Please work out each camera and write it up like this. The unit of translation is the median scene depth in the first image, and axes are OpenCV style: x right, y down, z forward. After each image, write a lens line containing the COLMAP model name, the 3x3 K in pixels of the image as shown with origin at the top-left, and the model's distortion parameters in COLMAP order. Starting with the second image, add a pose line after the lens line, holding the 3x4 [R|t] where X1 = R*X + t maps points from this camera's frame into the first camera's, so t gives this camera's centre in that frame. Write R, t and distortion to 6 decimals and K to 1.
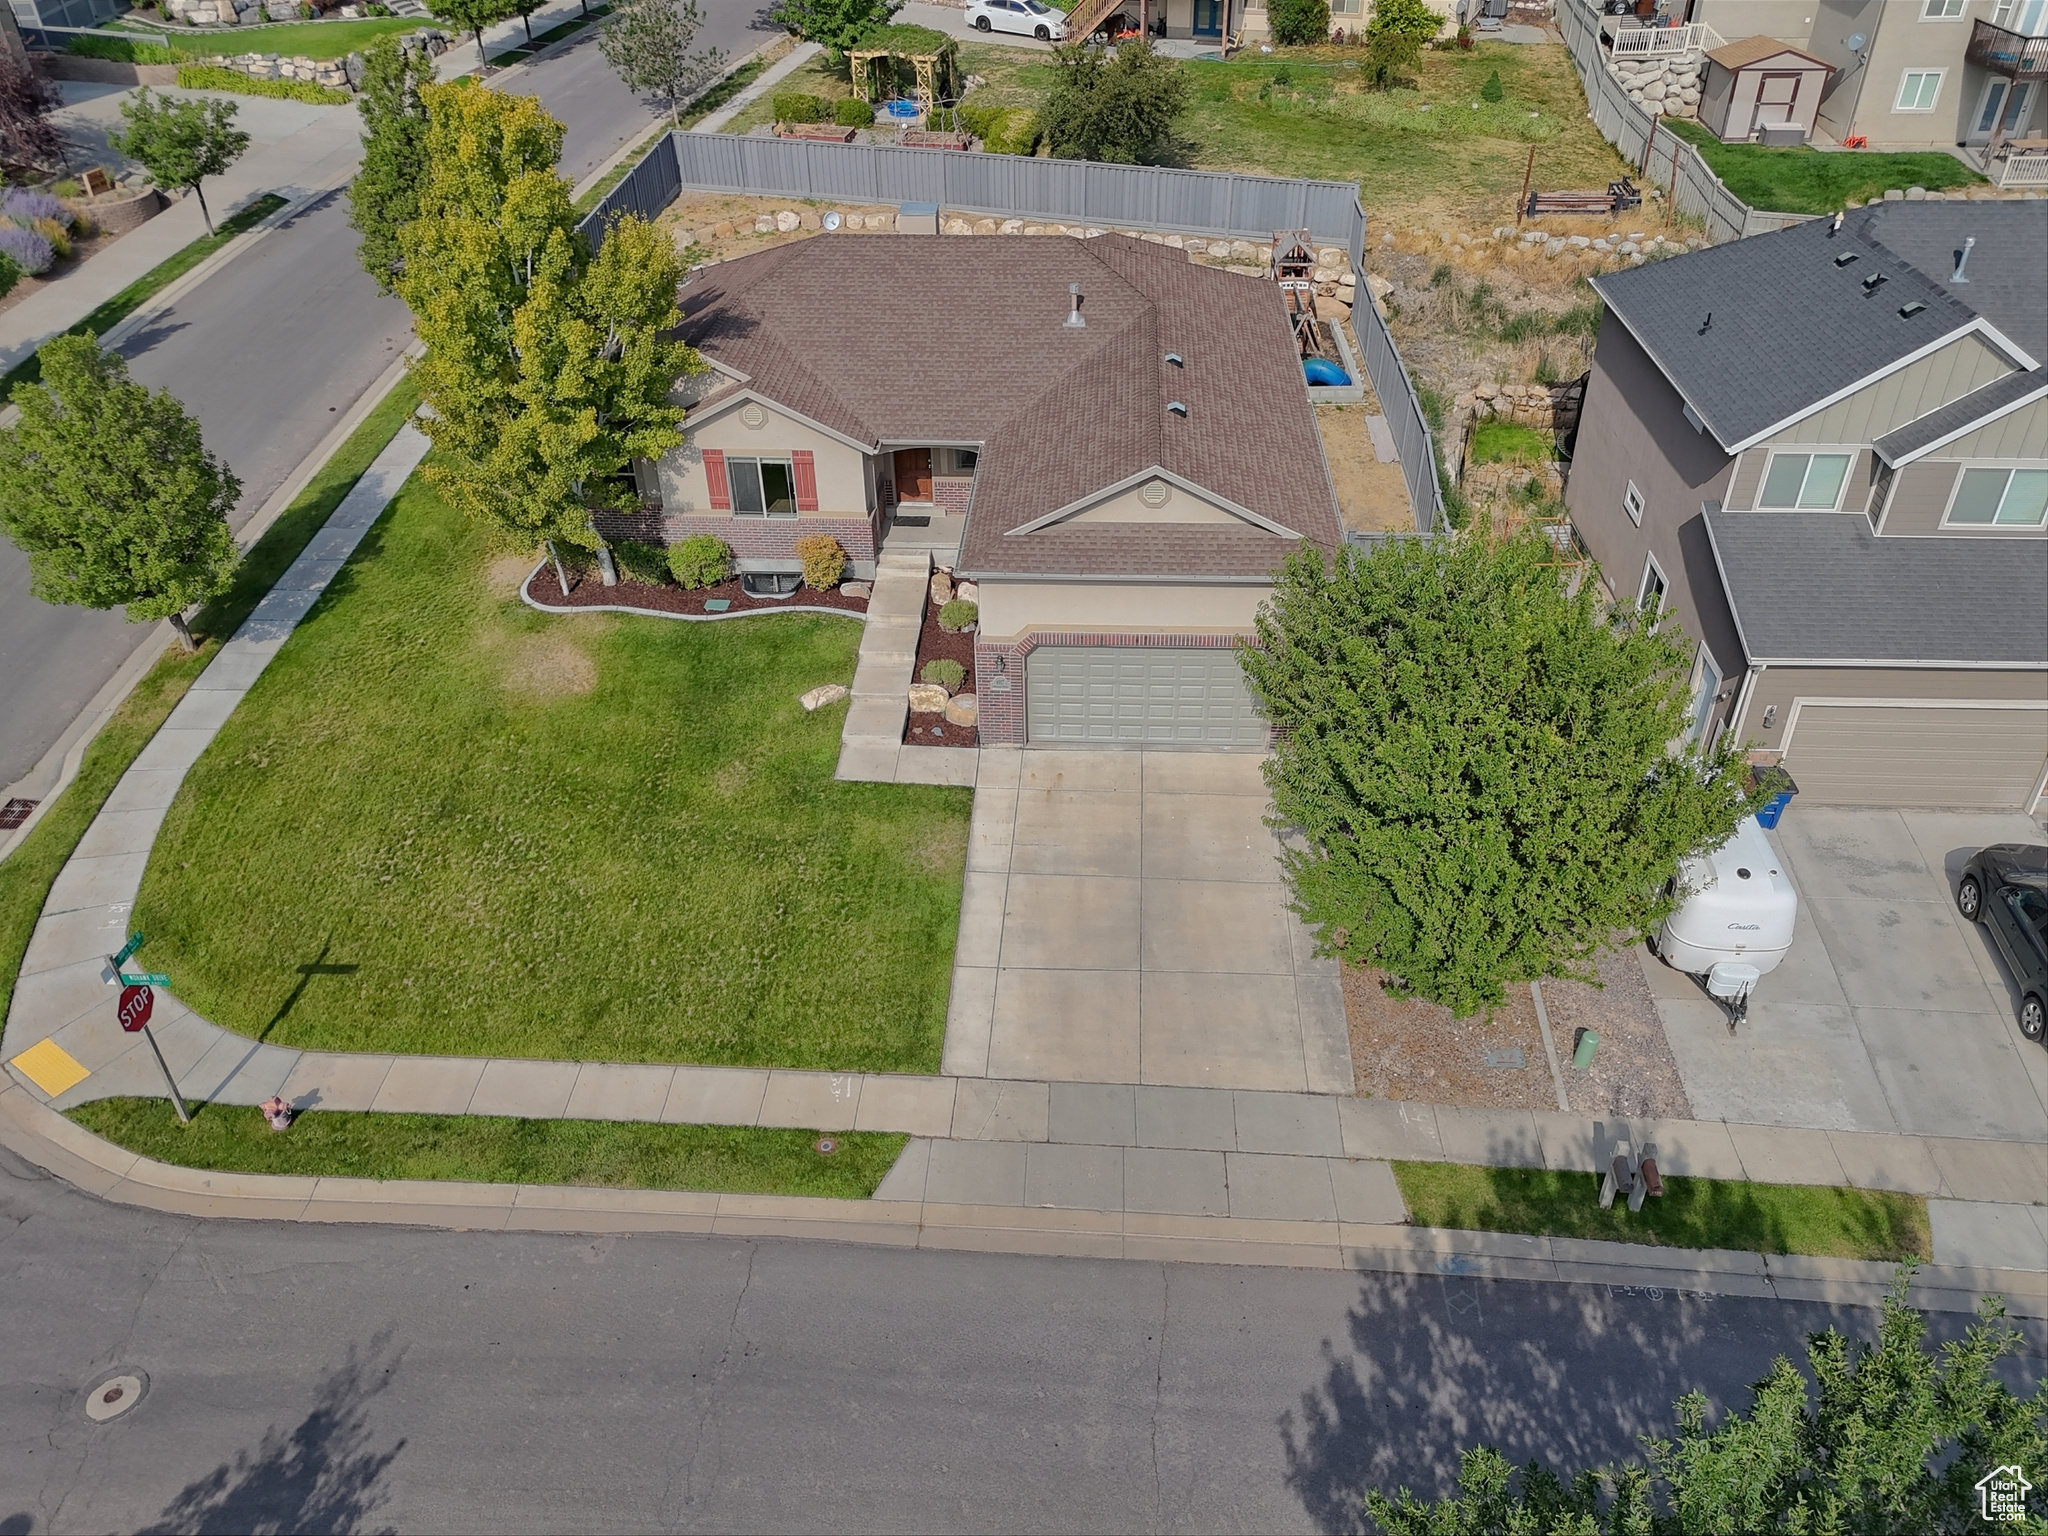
lens RADIAL K [[1480.4, 0, 1031.2], [0, 1480.4, 761.6], [0, 0, 1]] dist [0.034609, -0.003887]
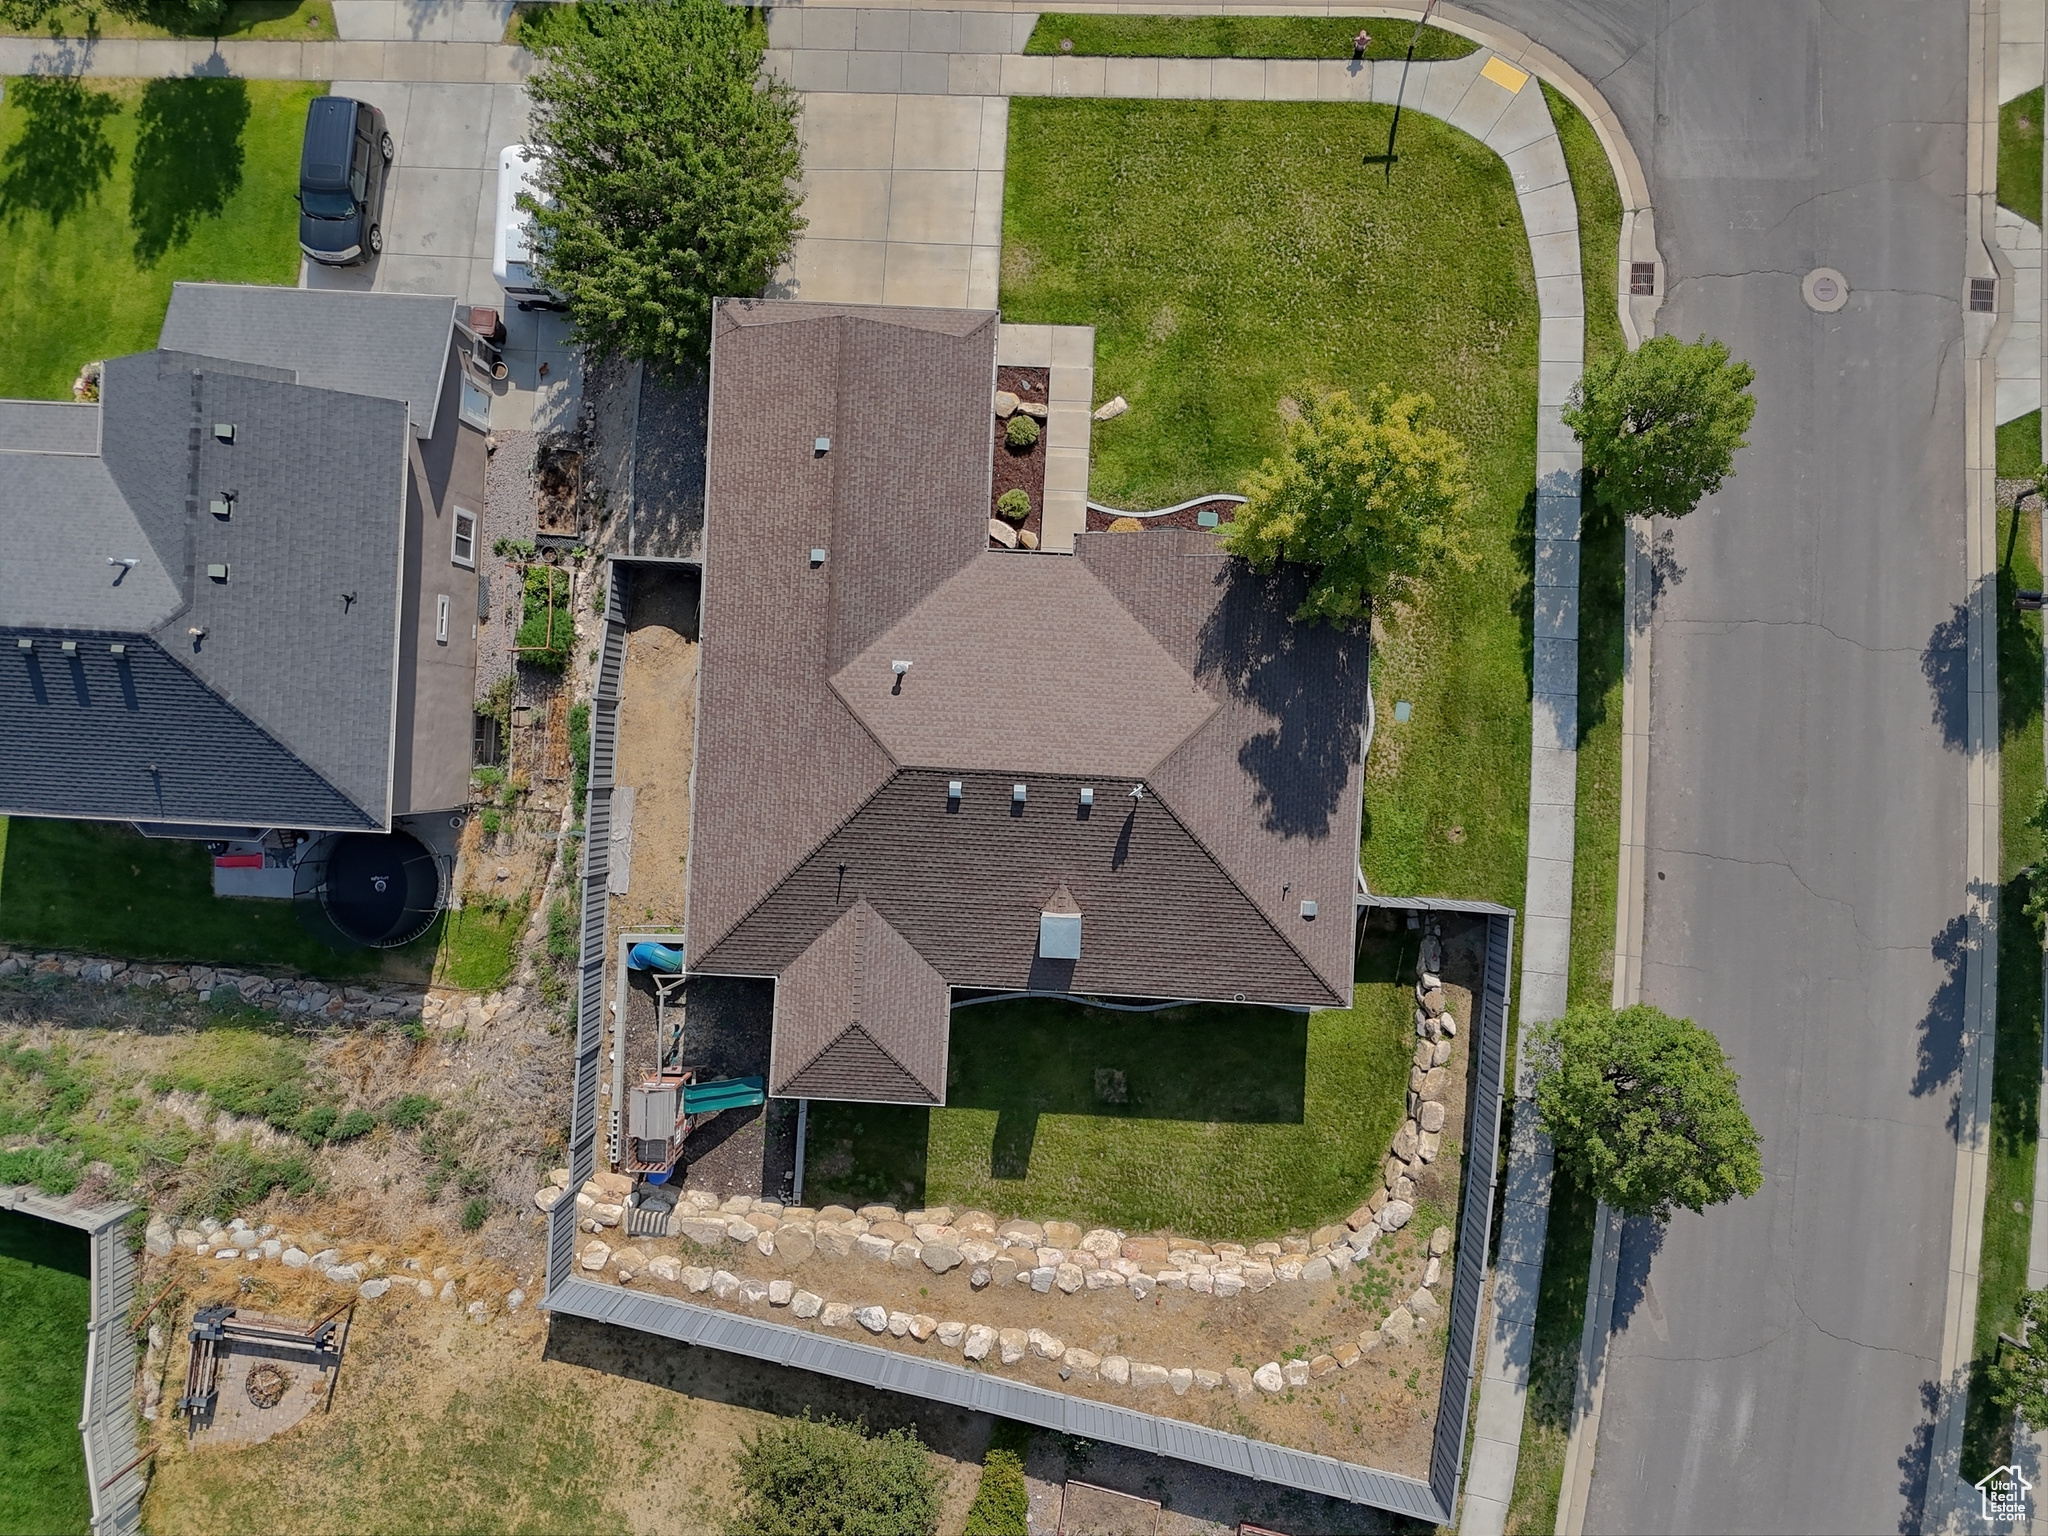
lens RADIAL K [[1480.4, 0, 1031.2], [0, 1480.4, 761.6], [0, 0, 1]] dist [0.034609, -0.003887]
pose [[-0.999244, 0.006865, 0.038279, -0.115197], [0.026836, -0.590689, 0.806453, -1.304815], [0.028147, 0.806870, 0.590058, 0.446861]]
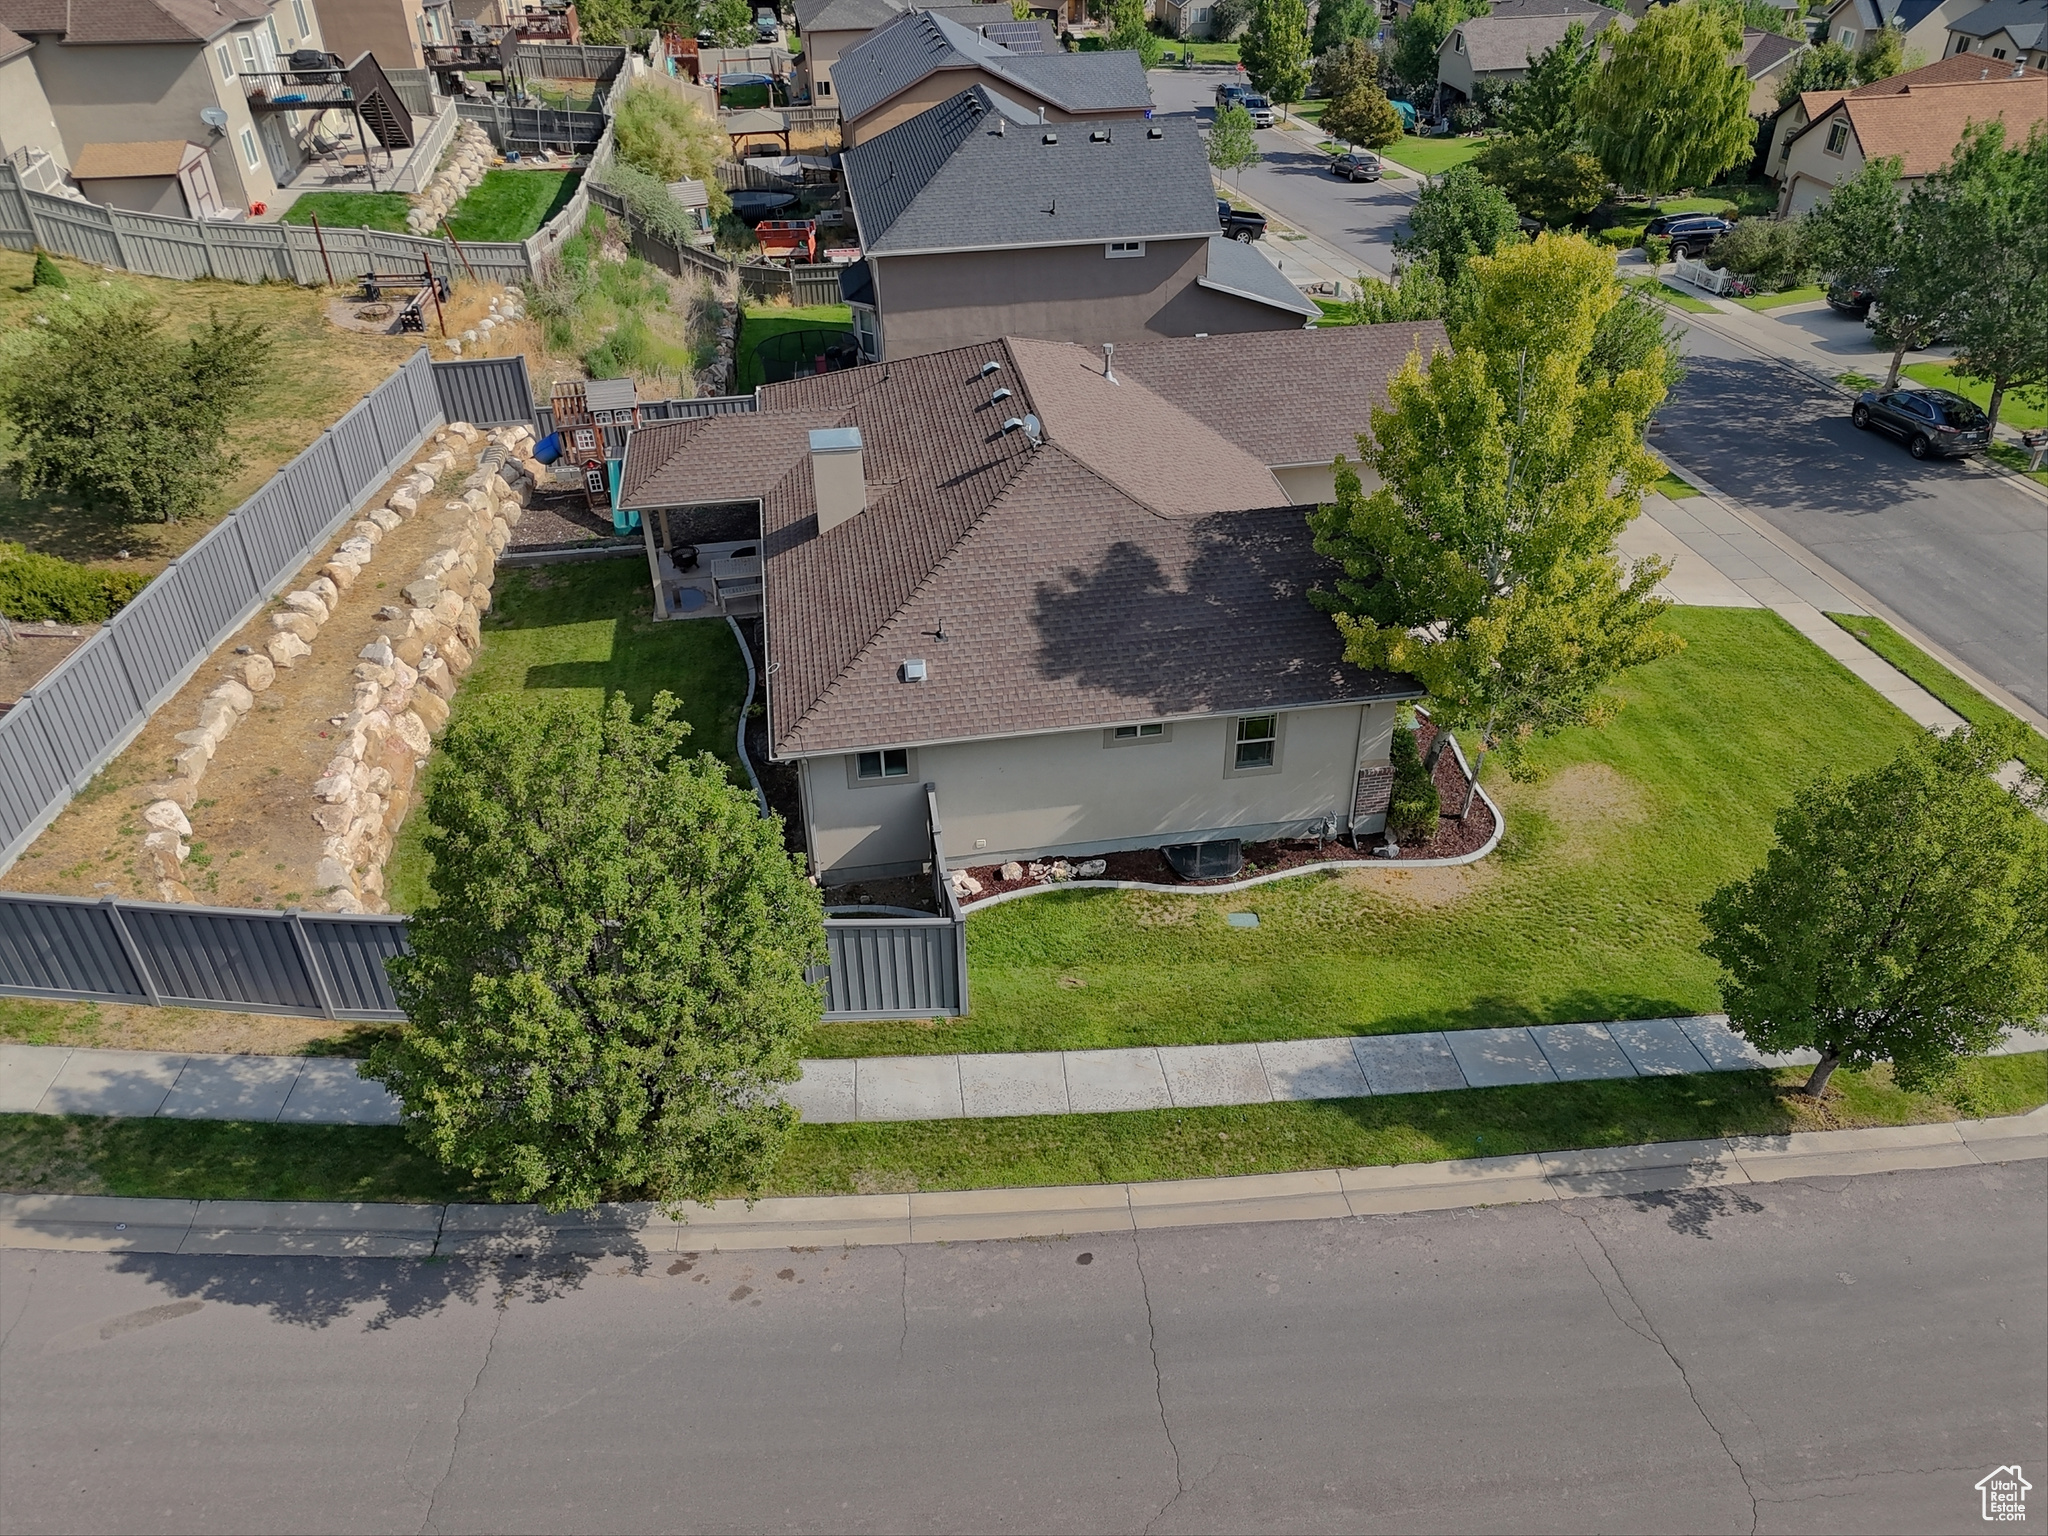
lens RADIAL K [[1519.8, 0, 1014.3], [0, 1519.8, 764.0], [0, 0, 1]] dist [0.008149, -0.000113]
pose [[-0.202925, -0.541776, 0.815660, -1.007301], [0.564397, 0.615985, 0.549562, -0.793573], [-0.800174, 0.571875, 0.180778, 1.103156]]
